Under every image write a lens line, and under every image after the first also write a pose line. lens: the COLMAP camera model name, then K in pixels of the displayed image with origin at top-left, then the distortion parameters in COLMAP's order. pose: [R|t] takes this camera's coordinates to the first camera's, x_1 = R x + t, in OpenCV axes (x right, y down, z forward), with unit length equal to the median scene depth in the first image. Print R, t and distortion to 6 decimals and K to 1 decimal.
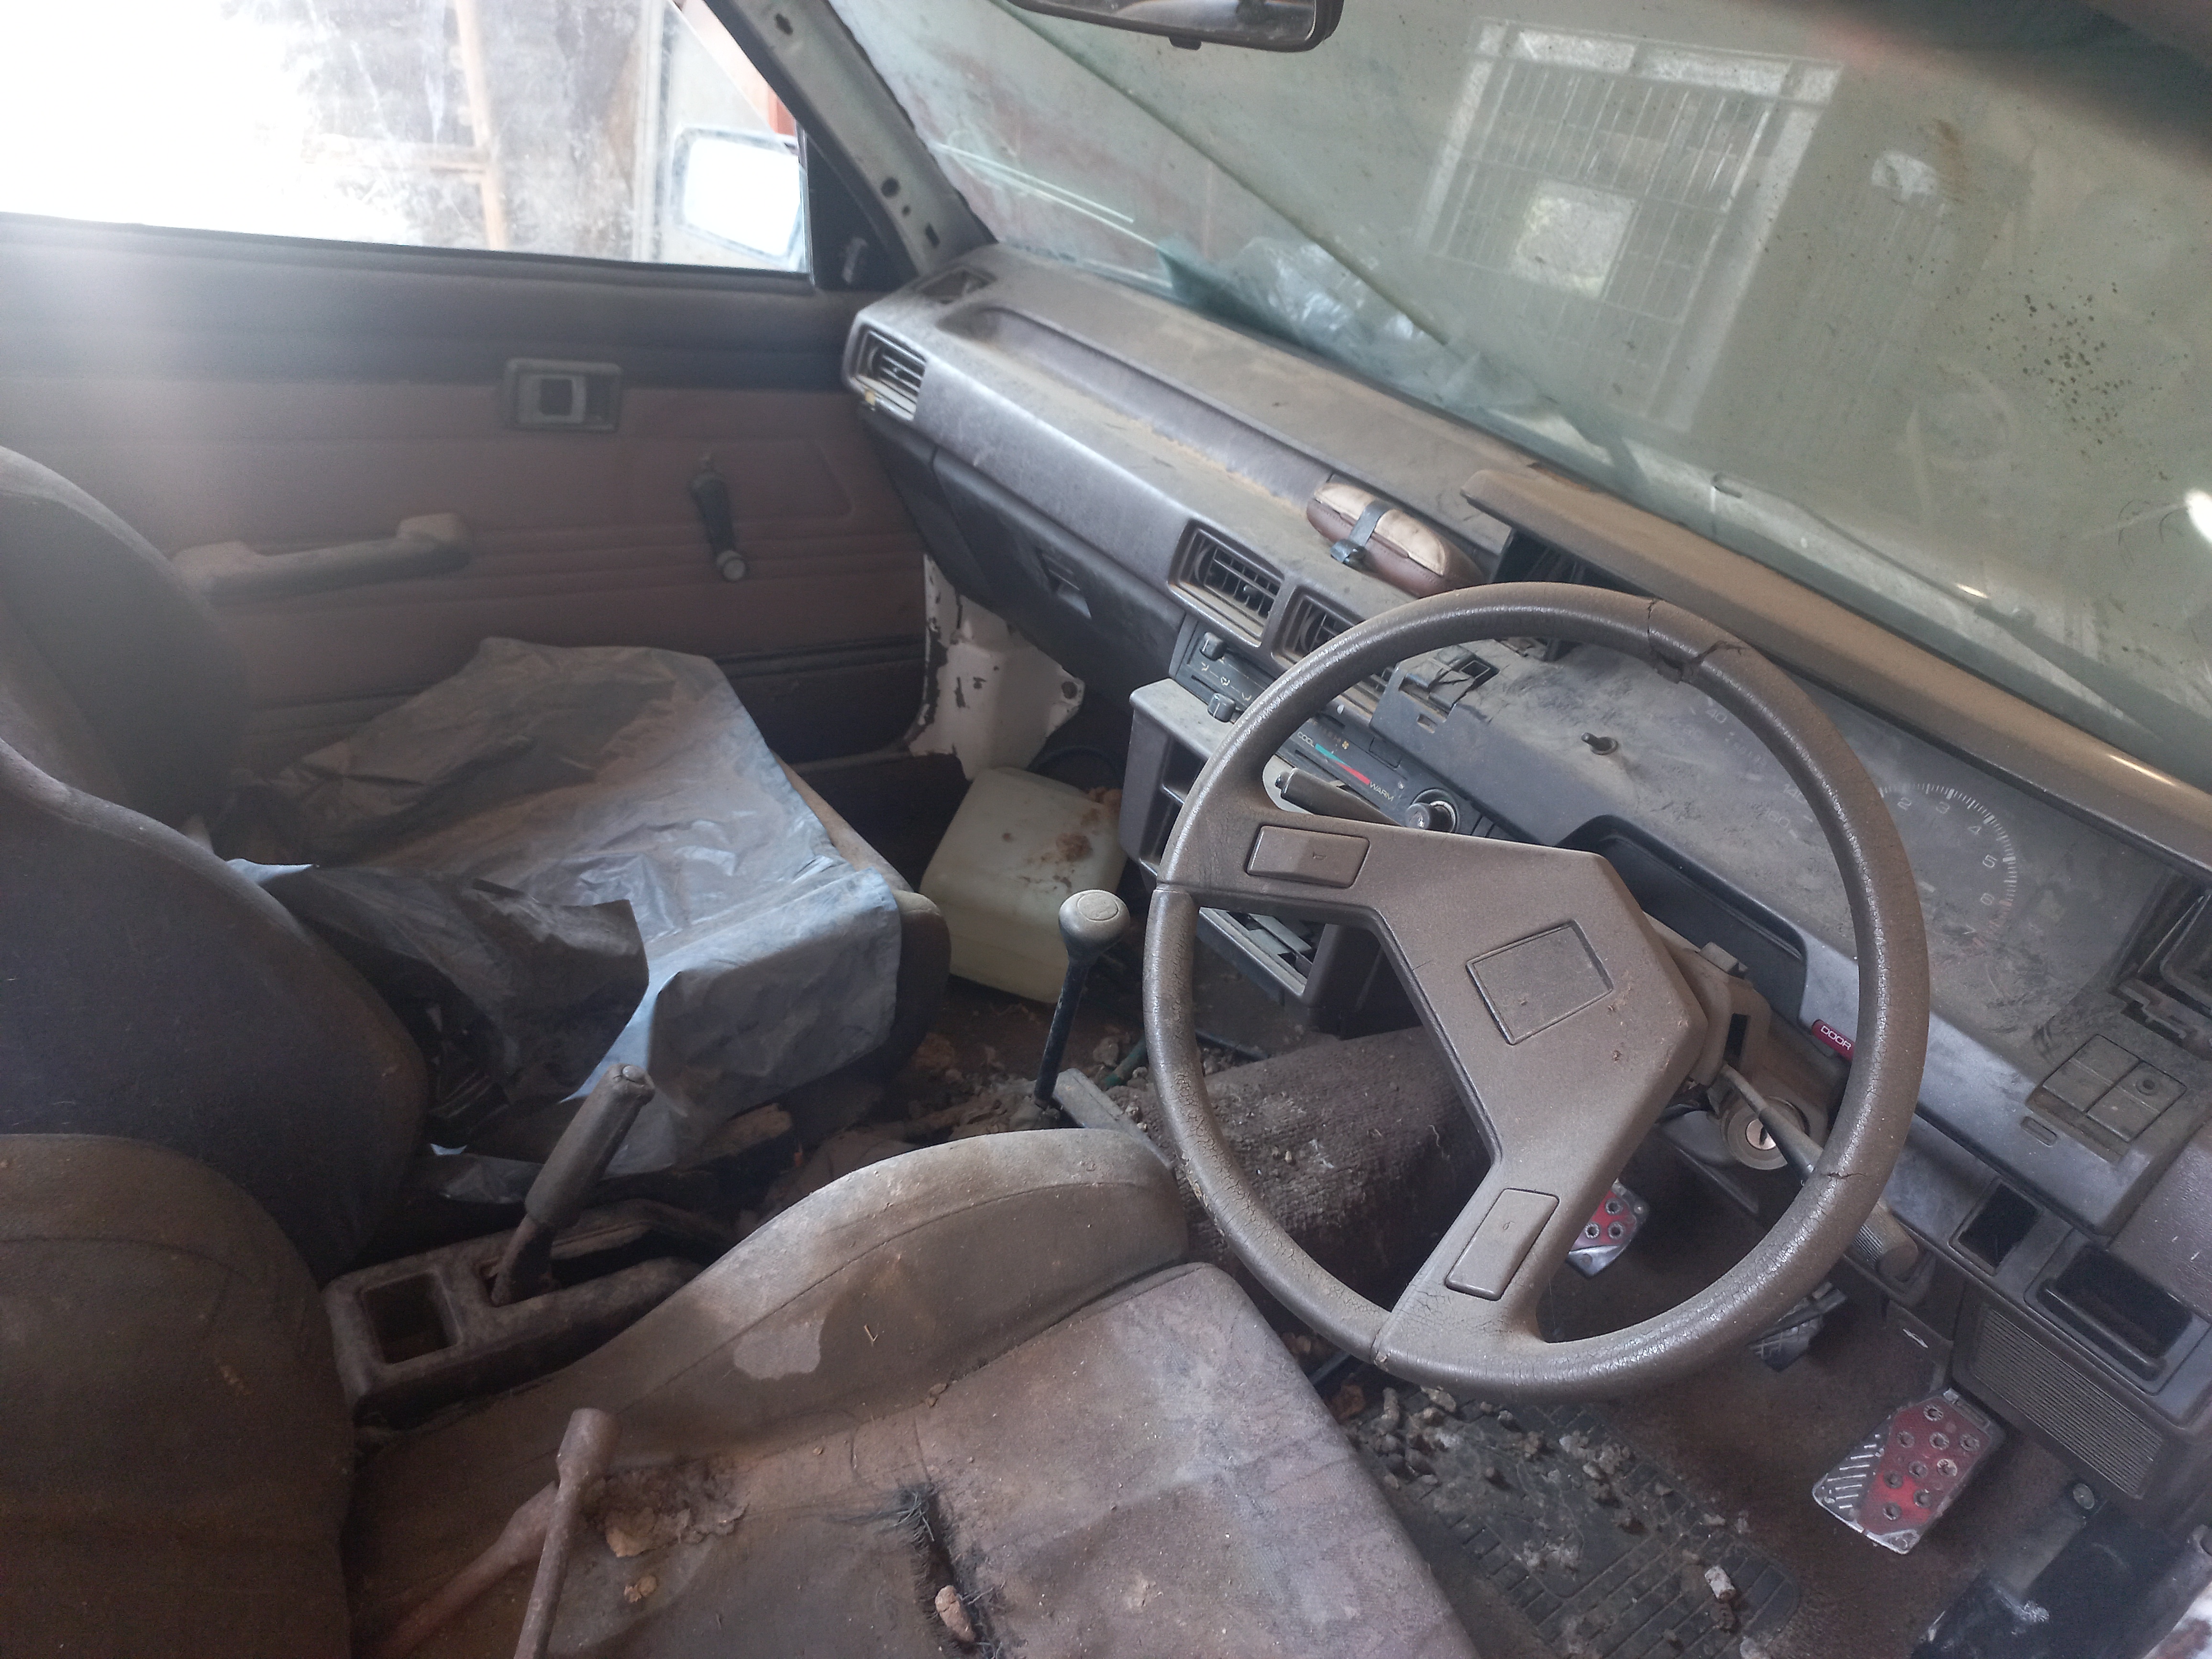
lens RADIAL K [[1602.4, 0, 1098.5], [0, 1602.4, 821.1], [0, 0, 1]] dist [0.042292, -0.026156]
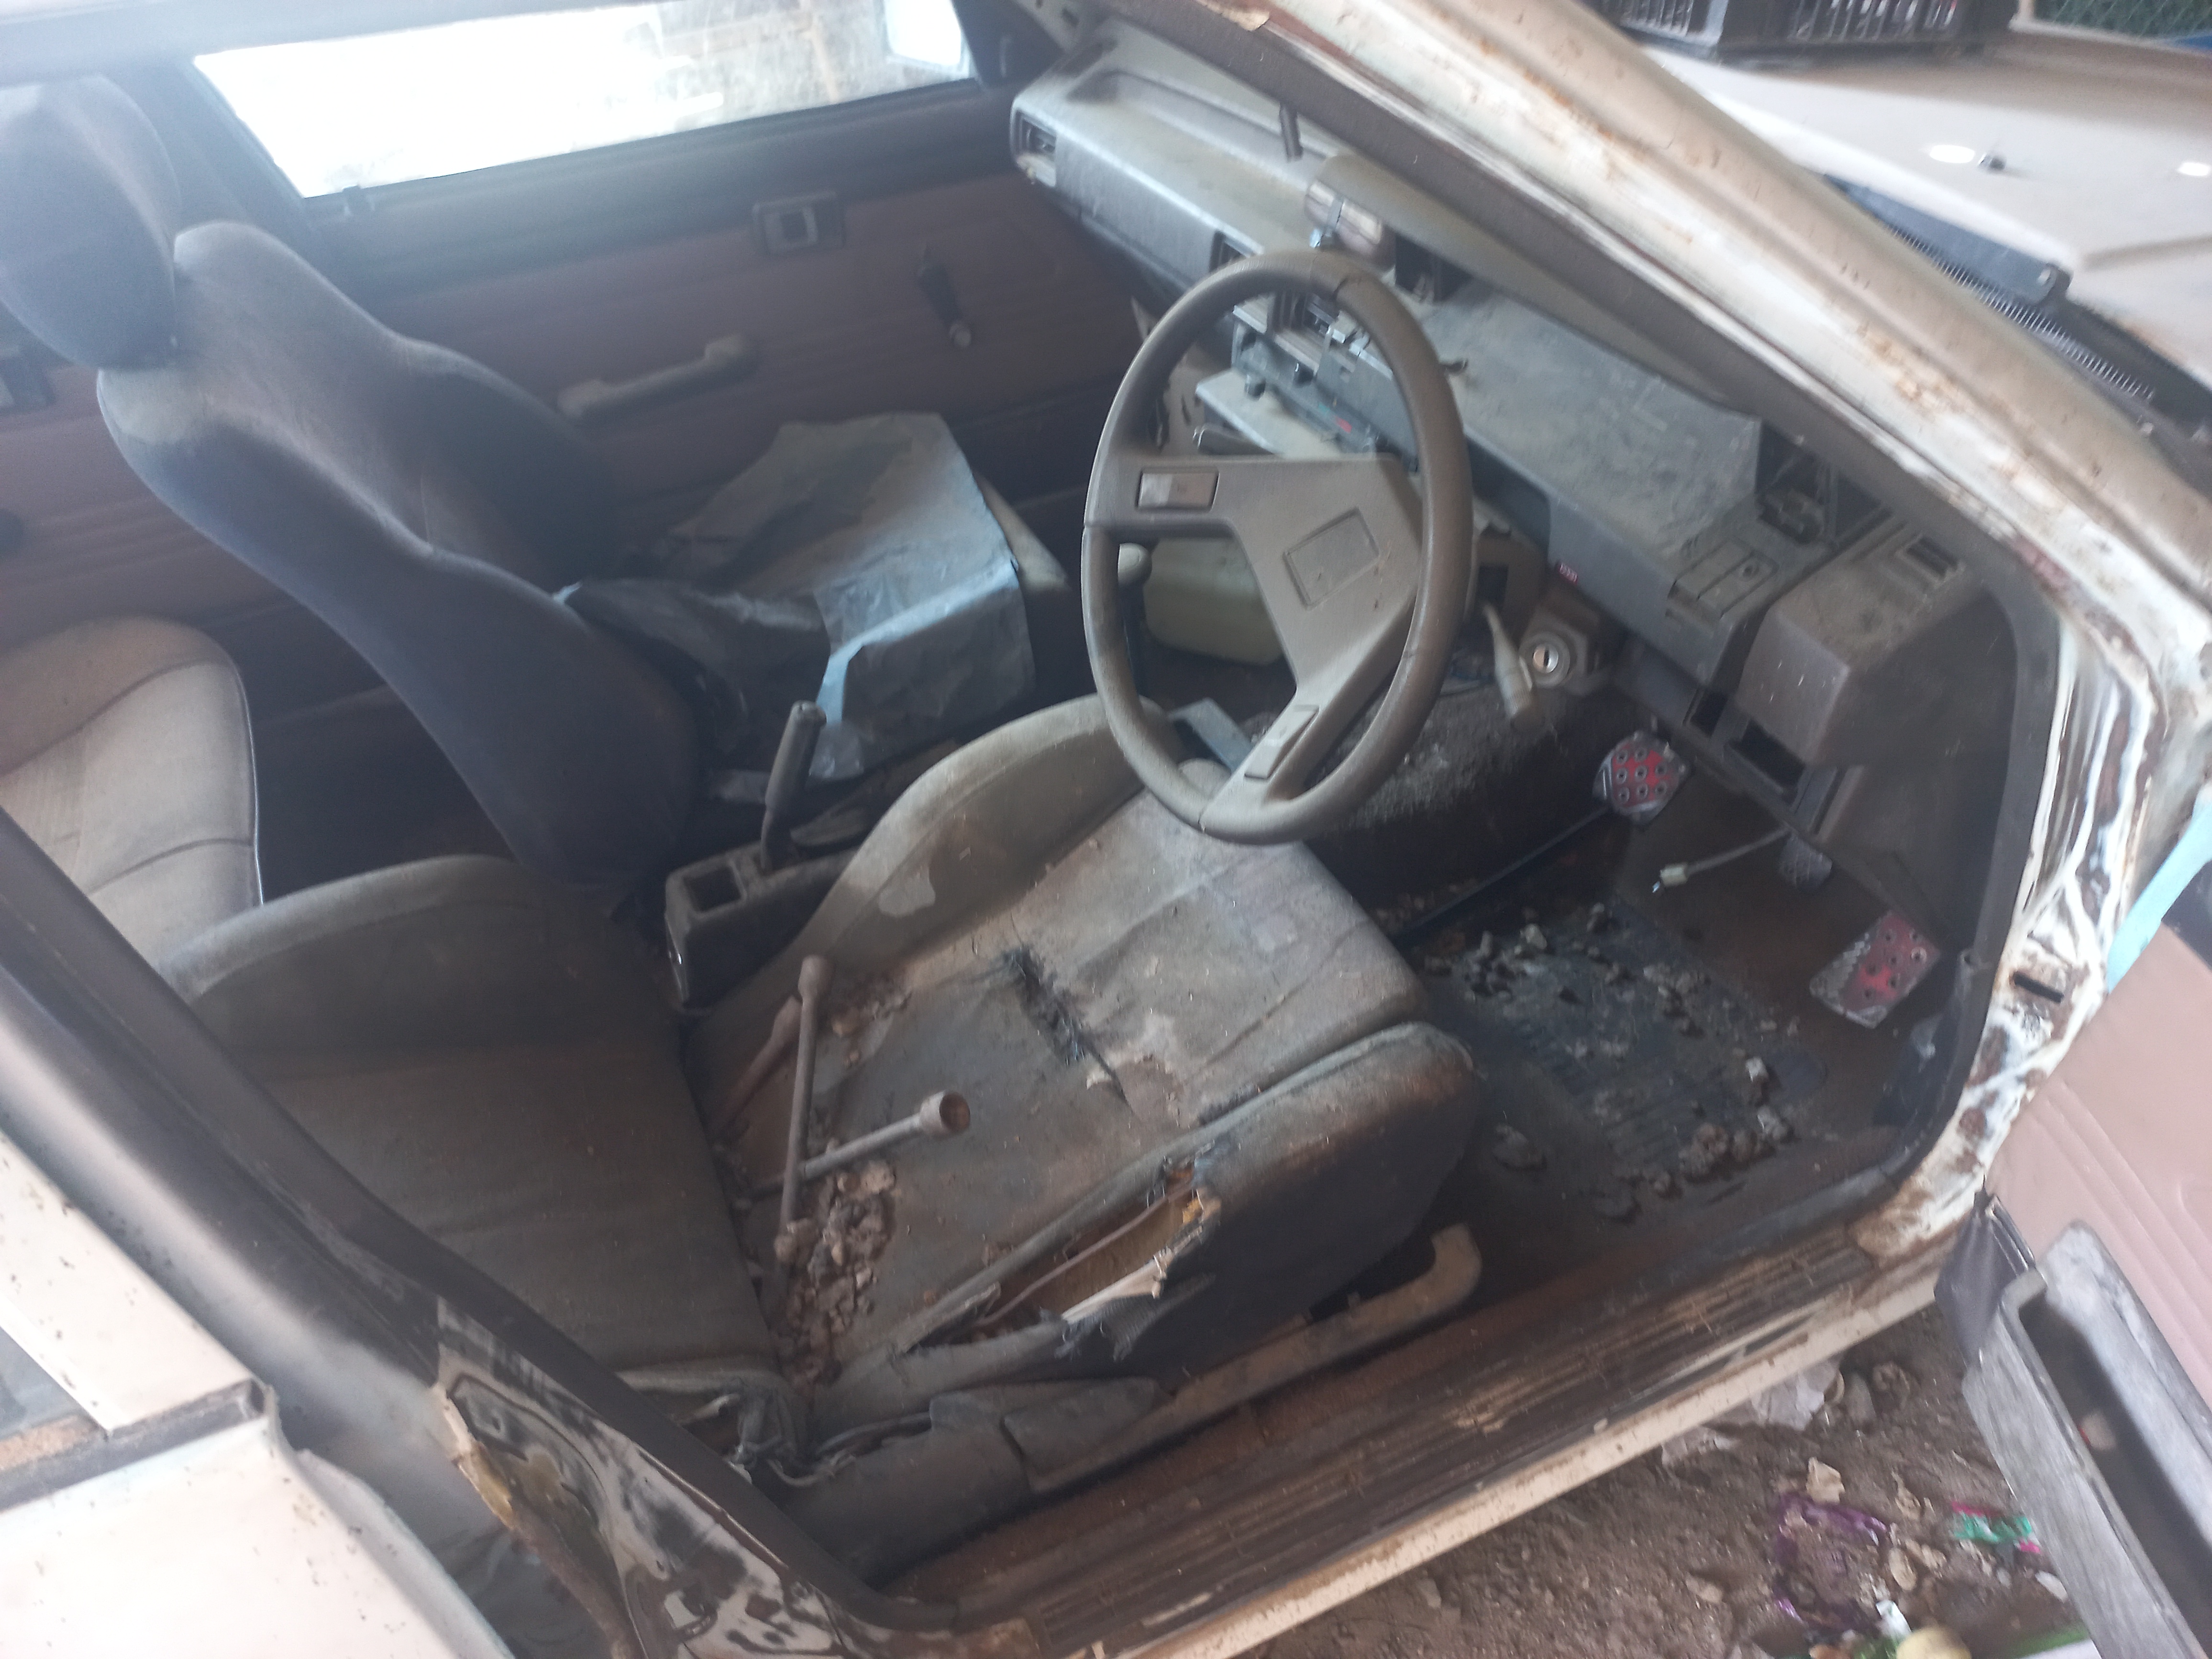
lens RADIAL K [[1602.4, 0, 1100.6], [0, 1602.4, 829.1], [0, 0, 1]] dist [0.042292, -0.026156]
pose [[0.931253, -0.067931, -0.357985, 0.449998], [0.124248, 0.982787, 0.136721, 0.091888], [0.342536, -0.171800, 0.923663, -0.272842]]
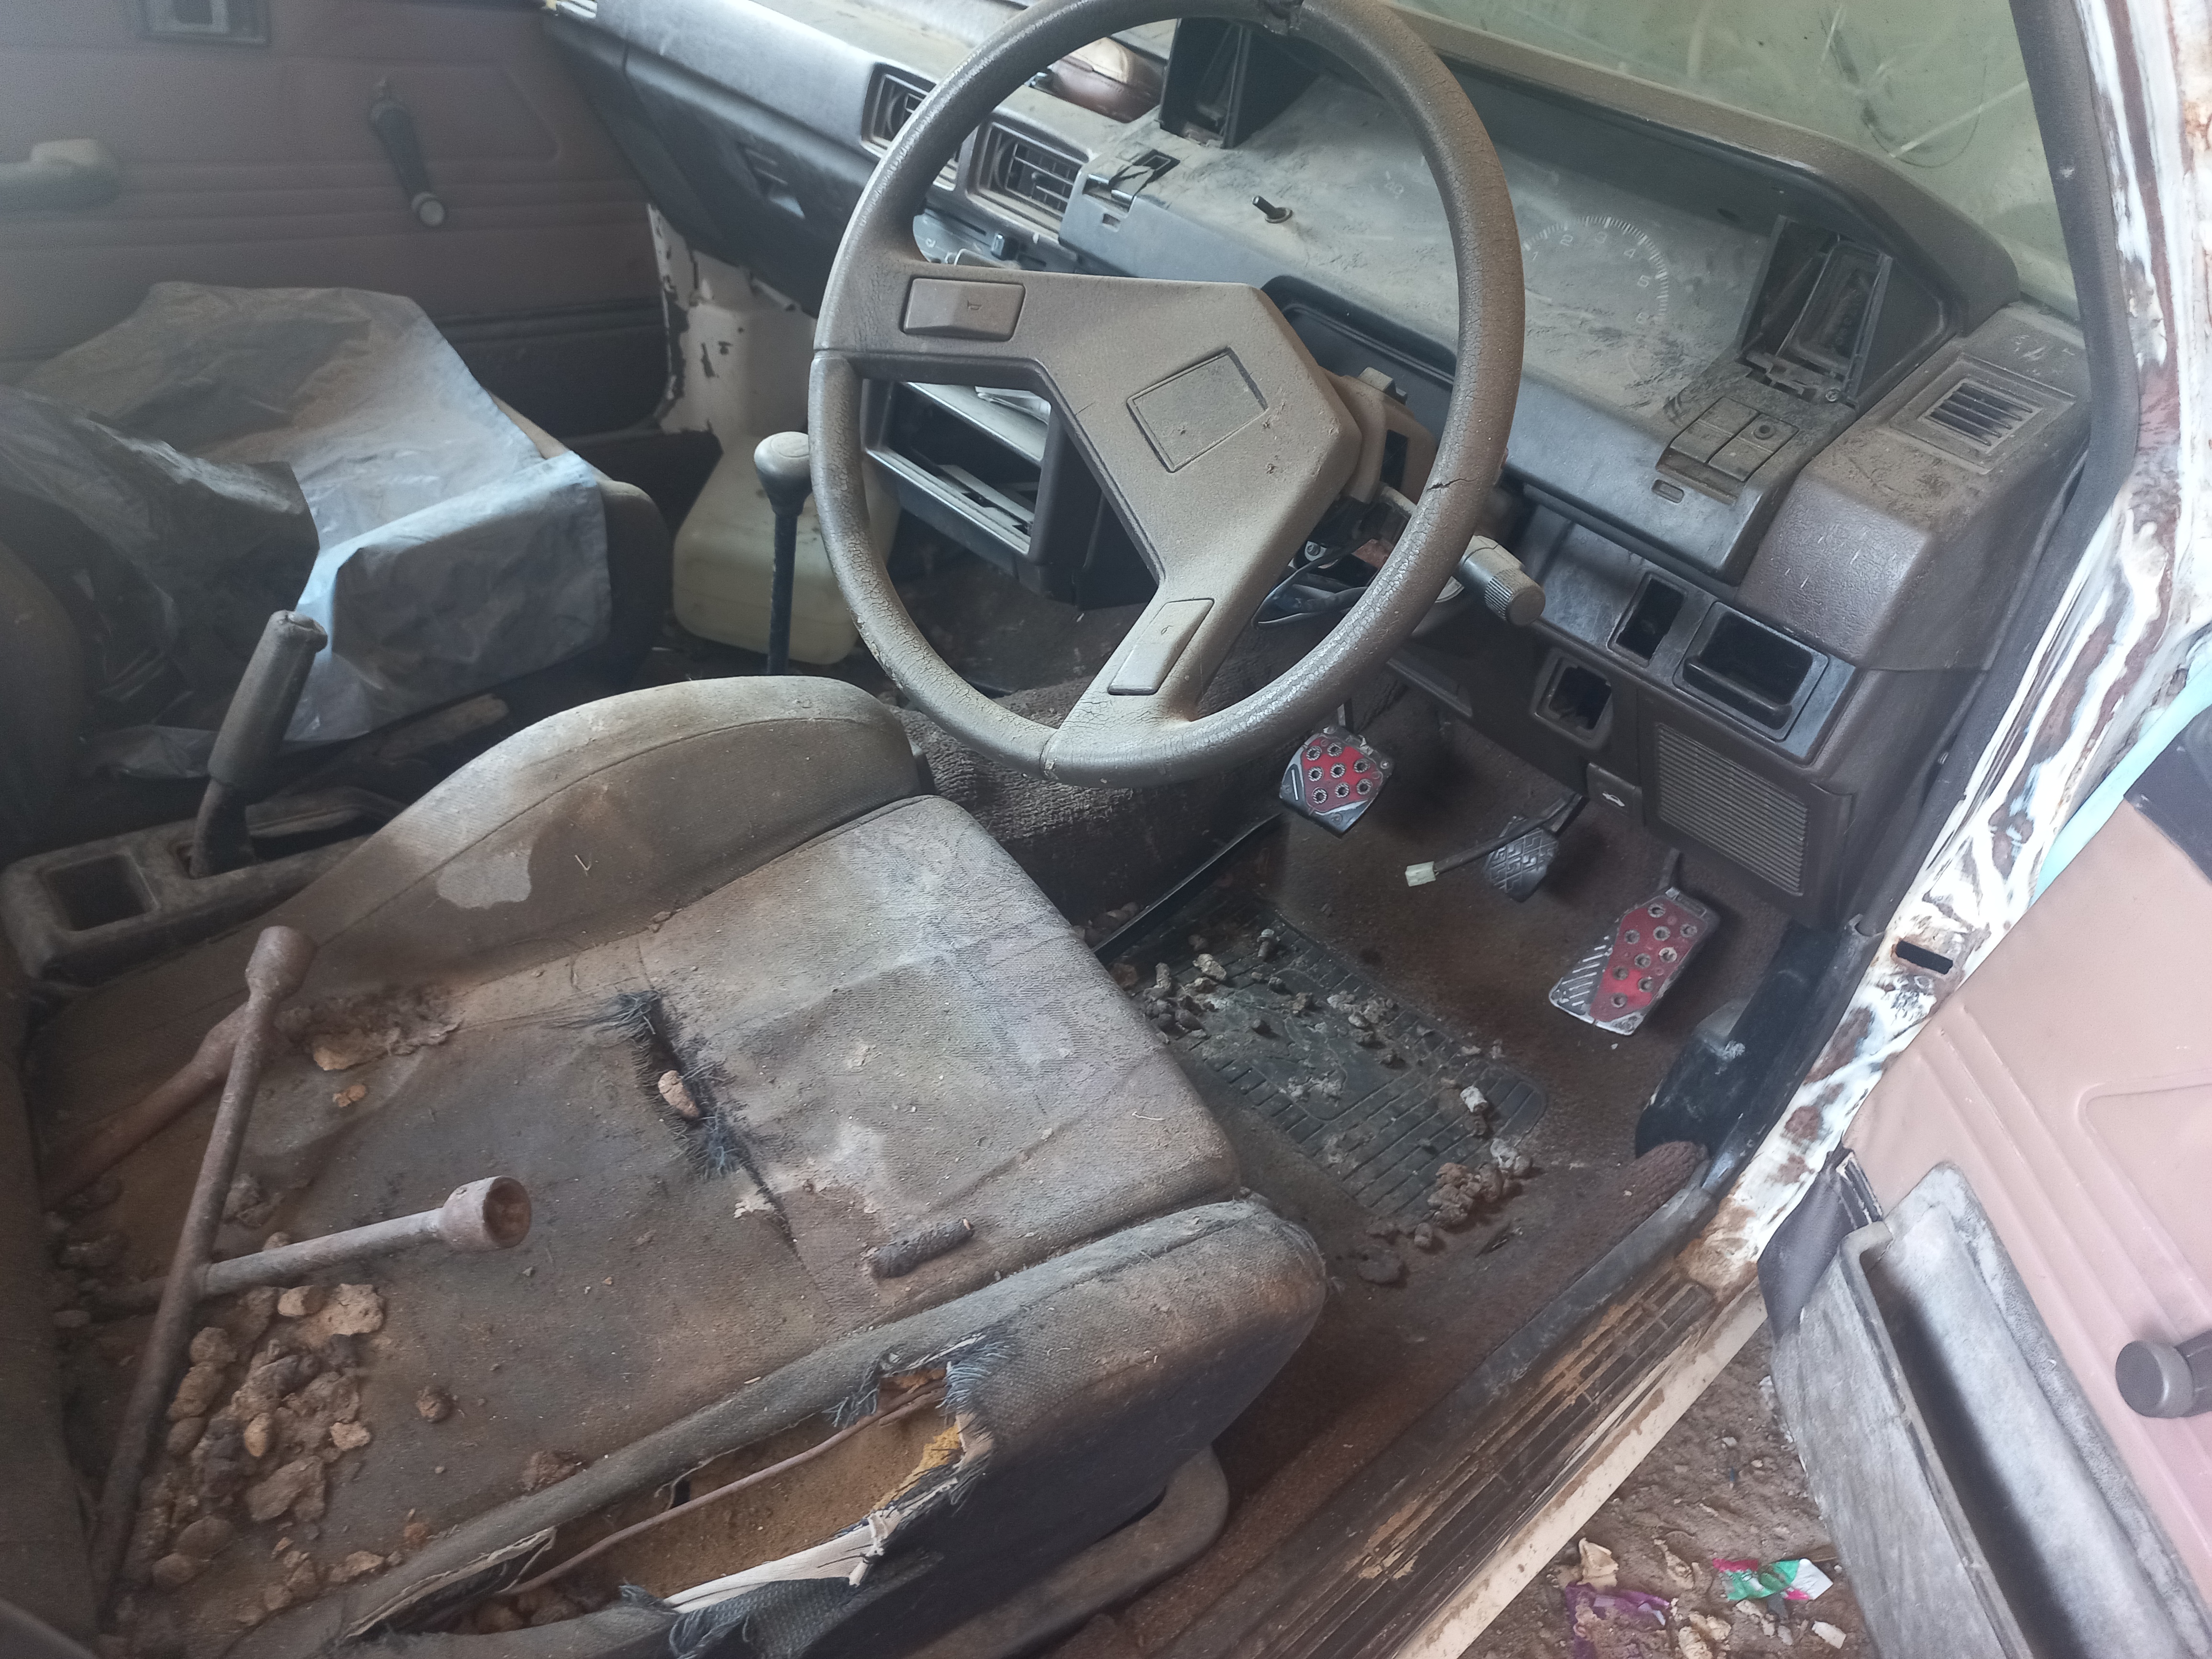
lens RADIAL K [[1602.4, 0, 1098.8], [0, 1602.4, 829.0], [0, 0, 1]] dist [0.042292, -0.026156]
pose [[0.993961, -0.084396, 0.070135, 0.098245], [0.076635, 0.991322, 0.106803, 0.198862], [-0.078540, -0.100783, 0.991804, -0.005787]]
